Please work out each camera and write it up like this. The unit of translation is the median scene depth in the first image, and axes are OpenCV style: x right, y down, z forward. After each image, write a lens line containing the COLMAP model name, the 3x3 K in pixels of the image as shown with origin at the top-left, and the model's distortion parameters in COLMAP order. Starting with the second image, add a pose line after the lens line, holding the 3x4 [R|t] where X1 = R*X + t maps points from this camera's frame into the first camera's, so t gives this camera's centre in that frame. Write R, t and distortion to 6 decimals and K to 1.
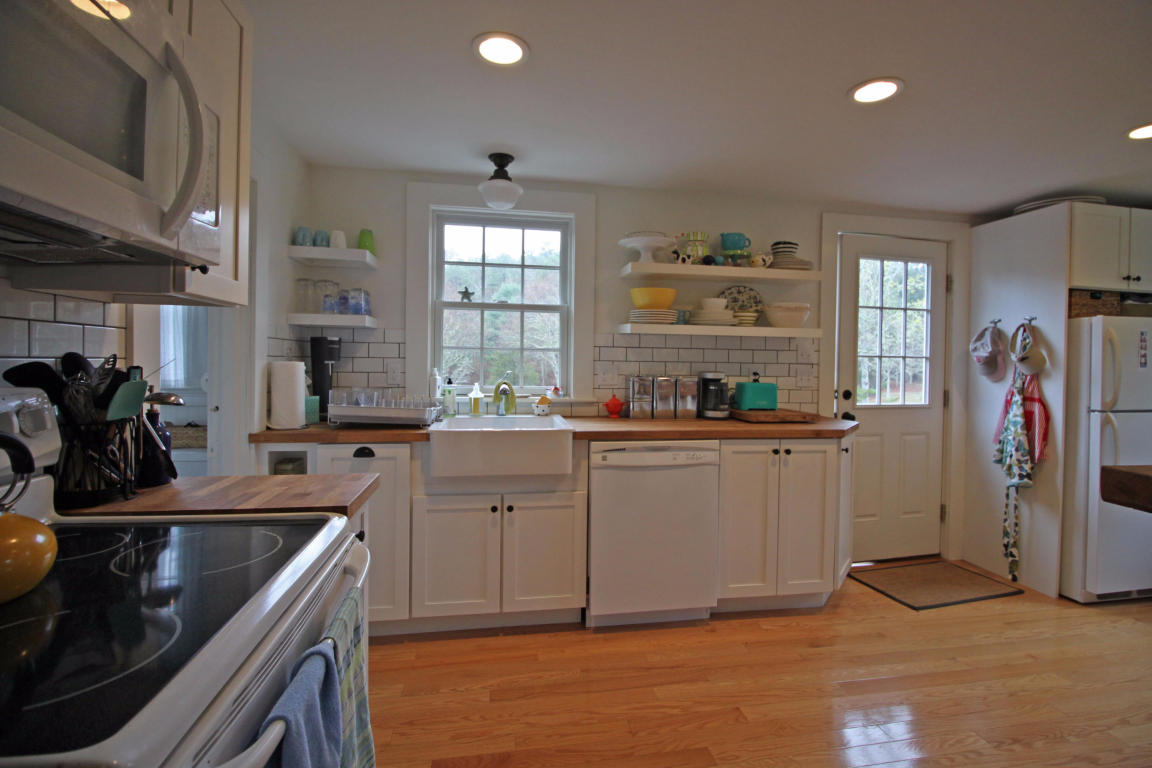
lens RADIAL K [[532.0, 0, 577.0], [0, 532.0, 381.4], [0, 0, 1]] dist [-0.014812, -0.002438]
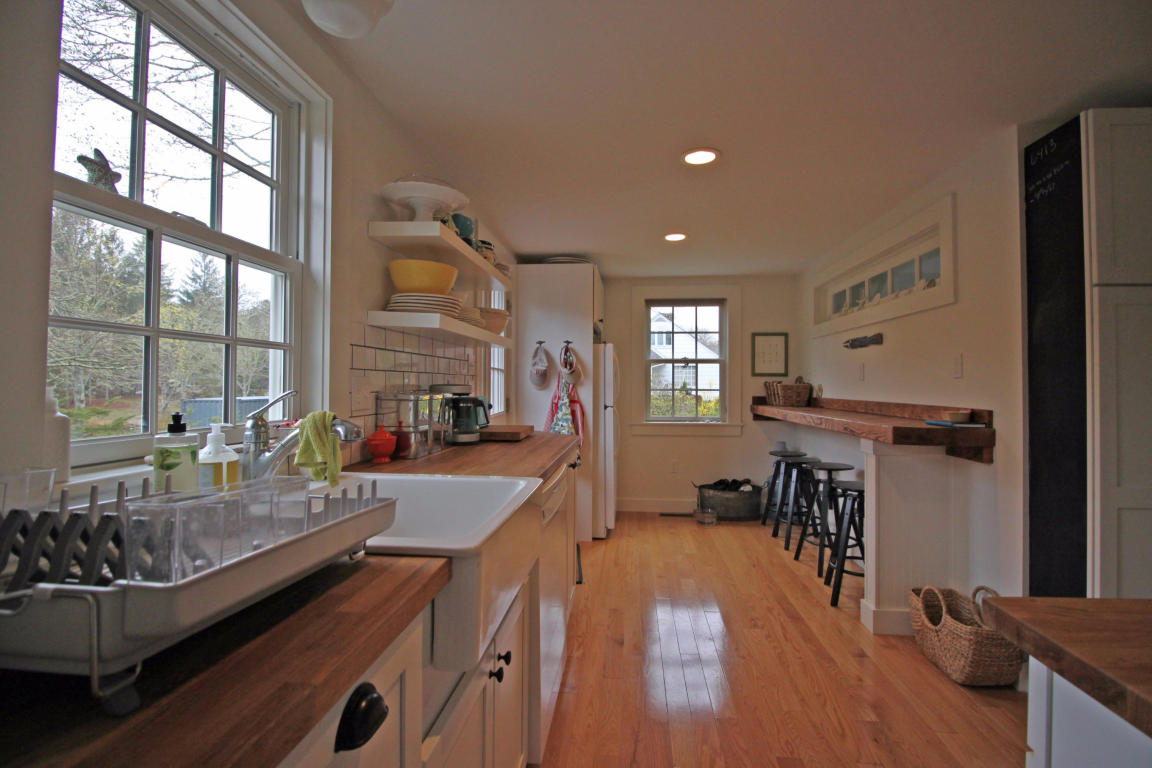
lens RADIAL K [[532.0, 0, 578.6], [0, 532.0, 374.3], [0, 0, 1]] dist [-0.014812, -0.002438]
pose [[0.261606, 0.005414, 0.965159, -0.468112], [0.032119, 0.999382, -0.014312, -0.016406], [-0.964640, 0.034744, 0.261271, 0.624486]]
